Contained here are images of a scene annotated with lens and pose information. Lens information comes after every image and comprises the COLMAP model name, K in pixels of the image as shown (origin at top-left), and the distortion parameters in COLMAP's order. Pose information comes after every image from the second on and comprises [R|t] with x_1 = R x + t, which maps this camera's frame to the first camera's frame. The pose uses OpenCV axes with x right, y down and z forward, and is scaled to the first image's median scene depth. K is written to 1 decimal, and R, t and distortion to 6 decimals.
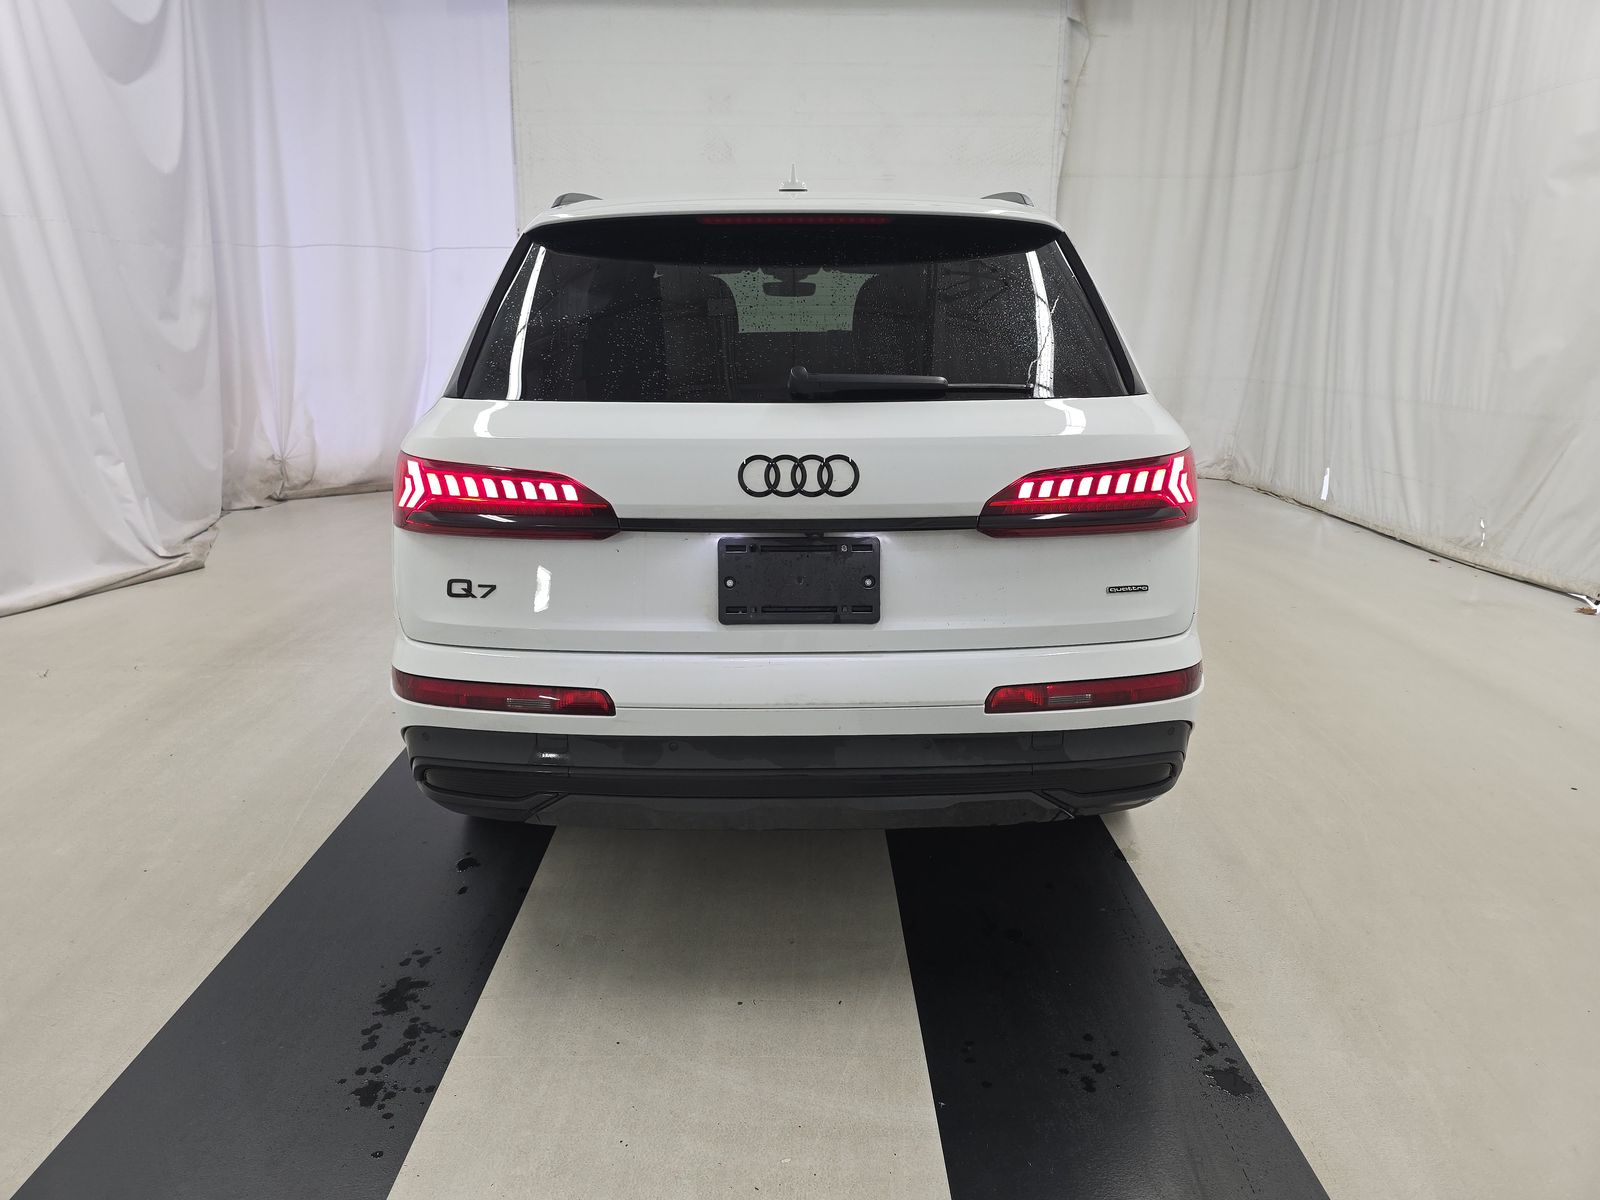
lens RADIAL K [[1082.8, 0, 807.4], [0, 1082.8, 603.8], [0, 0, 1]] dist [0.049339, -0.019834]
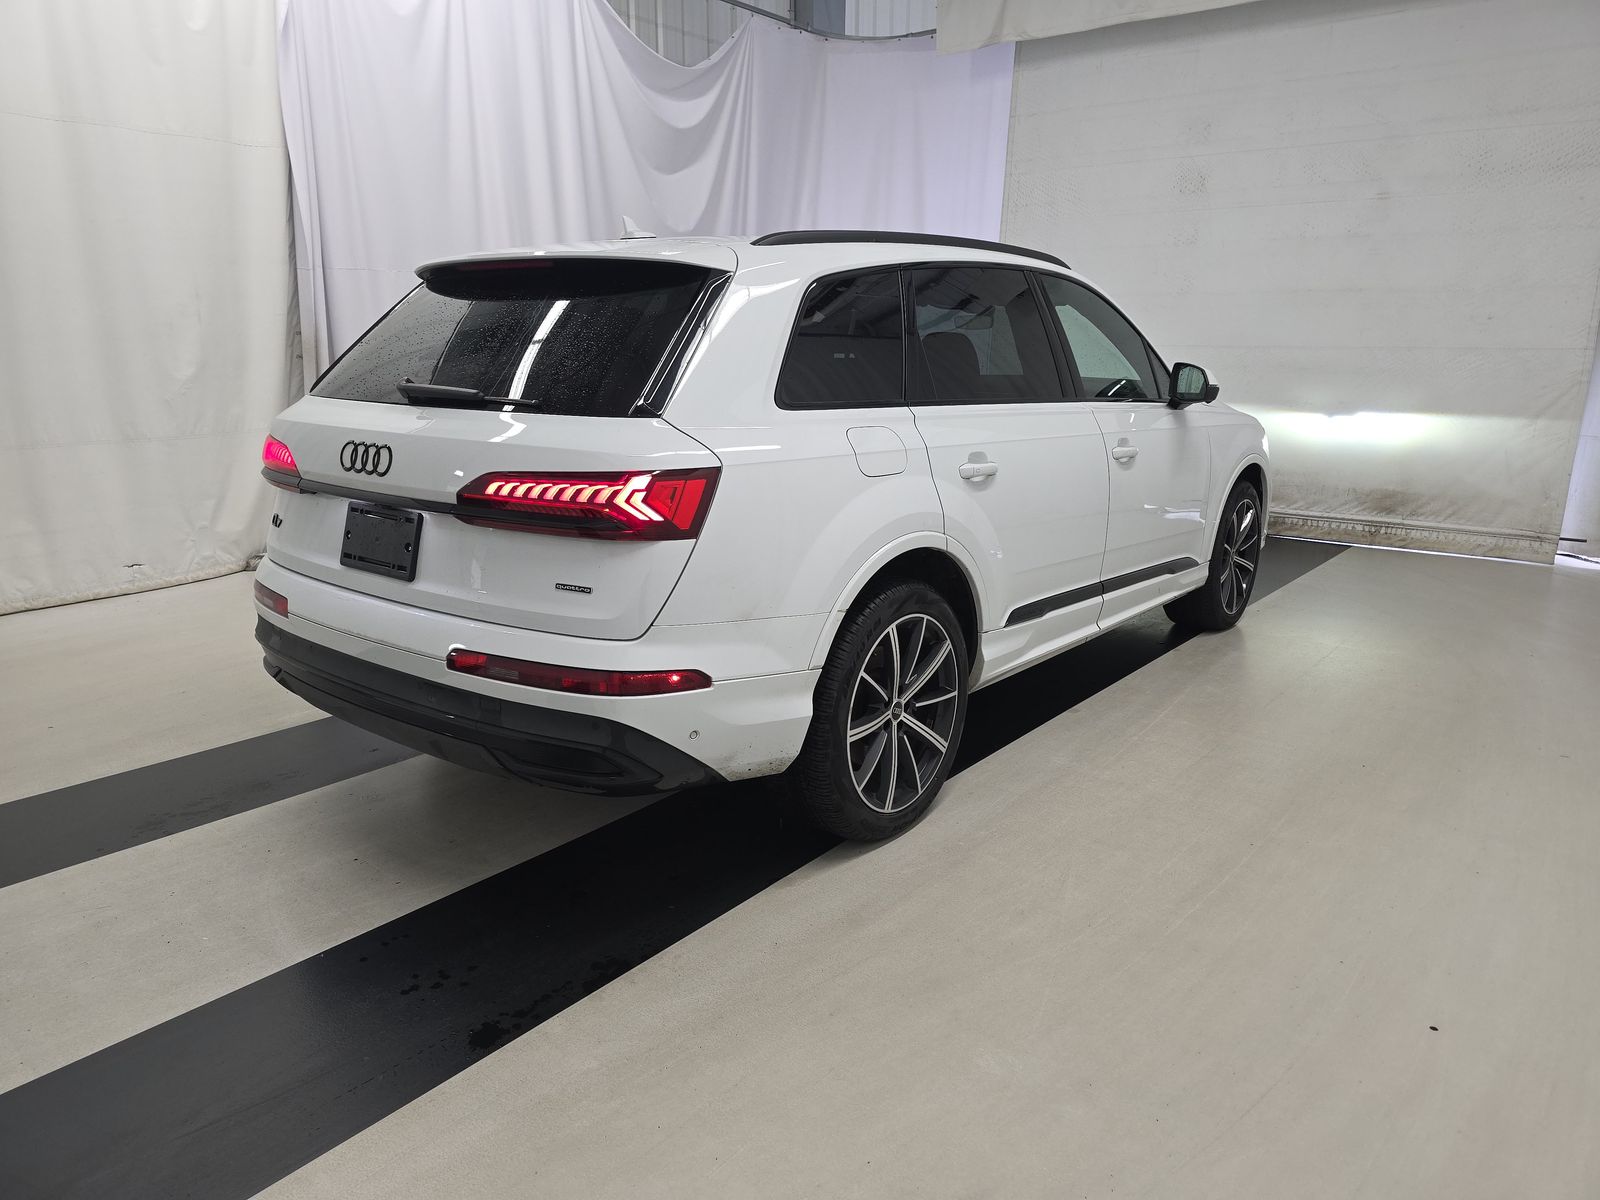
lens RADIAL K [[1082.8, 0, 808.3], [0, 1082.8, 597.3], [0, 0, 1]] dist [0.049339, -0.019834]
pose [[0.777979, 0.154629, -0.608966, 1.187155], [-0.176226, 0.984039, 0.024732, -0.076111], [0.603070, 0.088075, 0.792811, 0.278427]]
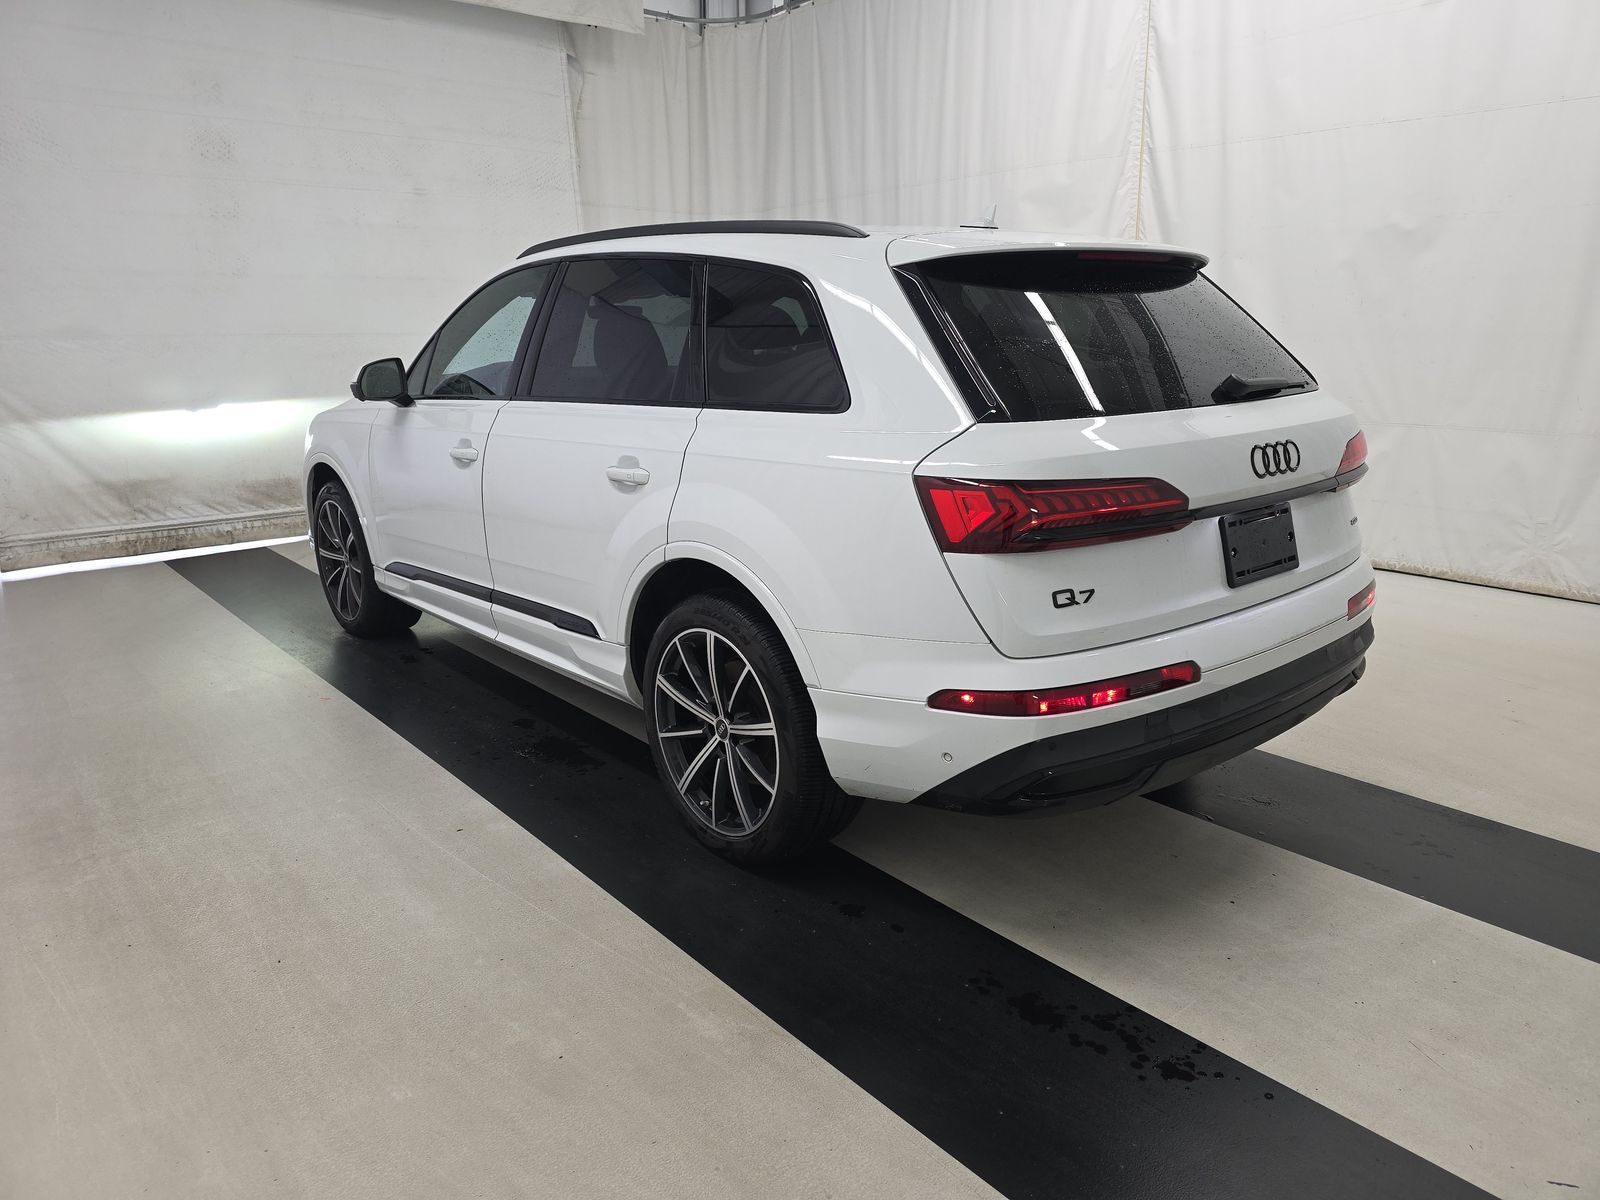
lens RADIAL K [[1082.8, 0, 802.4], [0, 1082.8, 596.8], [0, 0, 1]] dist [0.049339, -0.019834]
pose [[0.768192, -0.168136, 0.617747, -1.194070], [0.182694, 0.982348, 0.040184, -0.107242], [-0.613599, 0.081990, 0.785349, 0.336860]]
